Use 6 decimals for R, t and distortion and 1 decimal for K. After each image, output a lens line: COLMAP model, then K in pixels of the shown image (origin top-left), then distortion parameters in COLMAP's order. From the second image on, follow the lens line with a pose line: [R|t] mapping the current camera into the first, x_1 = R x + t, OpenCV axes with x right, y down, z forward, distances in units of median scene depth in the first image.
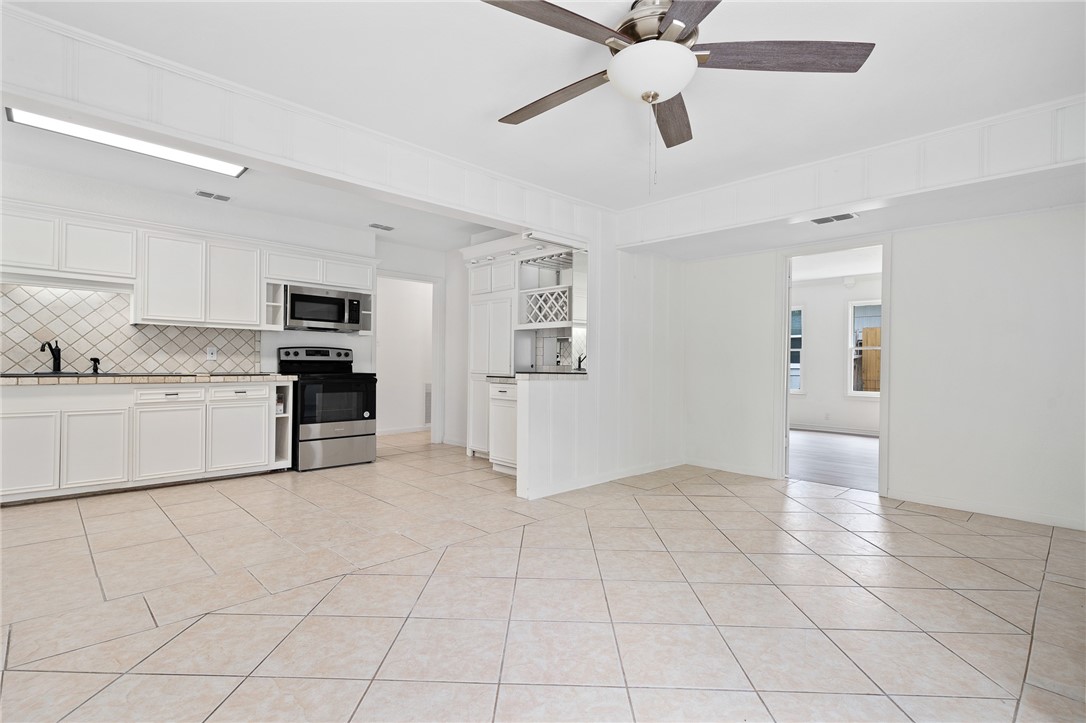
lens RADIAL K [[514.6, 0, 534.7], [0, 514.6, 366.6], [0, 0, 1]] dist [0.002965, -0.001520]
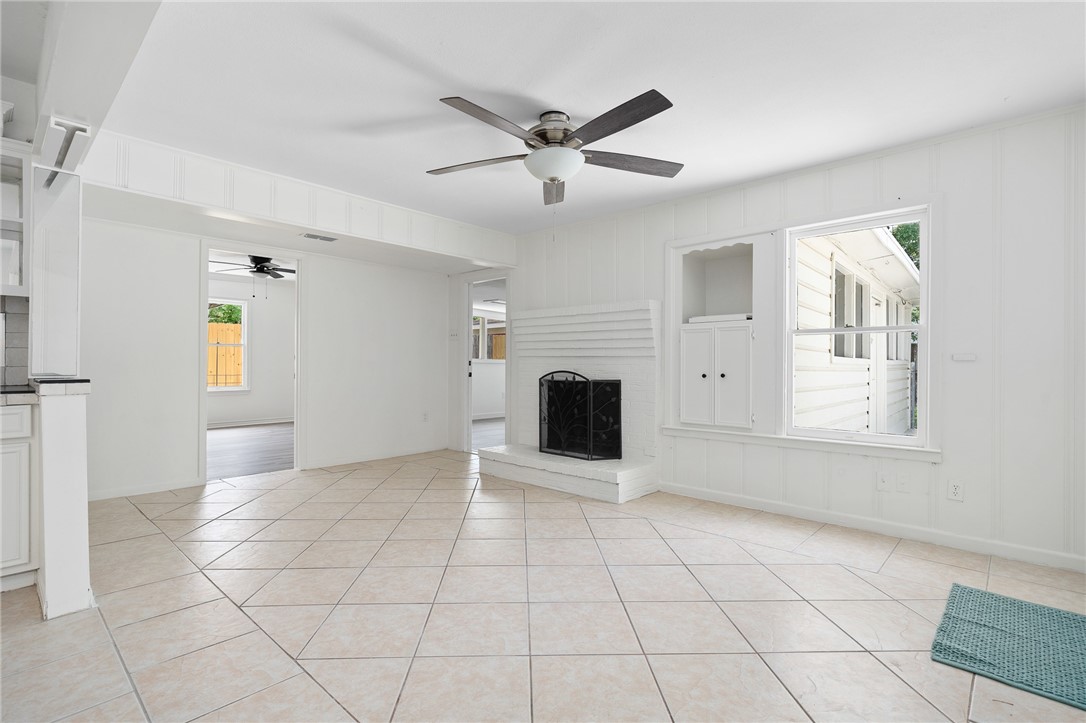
lens RADIAL K [[514.6, 0, 535.0], [0, 514.6, 362.9], [0, 0, 1]] dist [0.002965, -0.001520]
pose [[-0.057283, -0.009513, 0.998313, -0.534321], [0.001224, 0.999953, 0.009599, -0.010578], [-0.998357, 0.001771, -0.057269, 0.495535]]
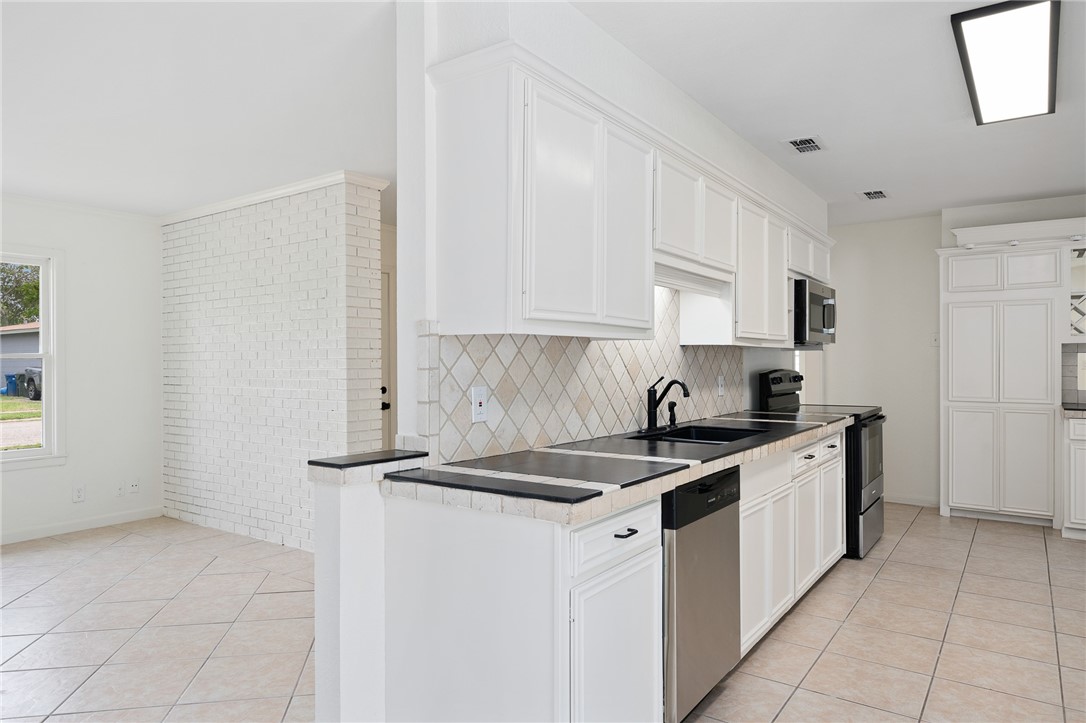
lens RADIAL K [[690.2, 0, 541.4], [0, 690.2, 363.3], [0, 0, 1]] dist [0.002725, 0.001357]
pose [[0.981120, -0.013745, 0.192910, -1.137626], [0.014041, 0.999901, -0.000166, -0.063087], [-0.192888, 0.002871, 0.981217, 0.214821]]
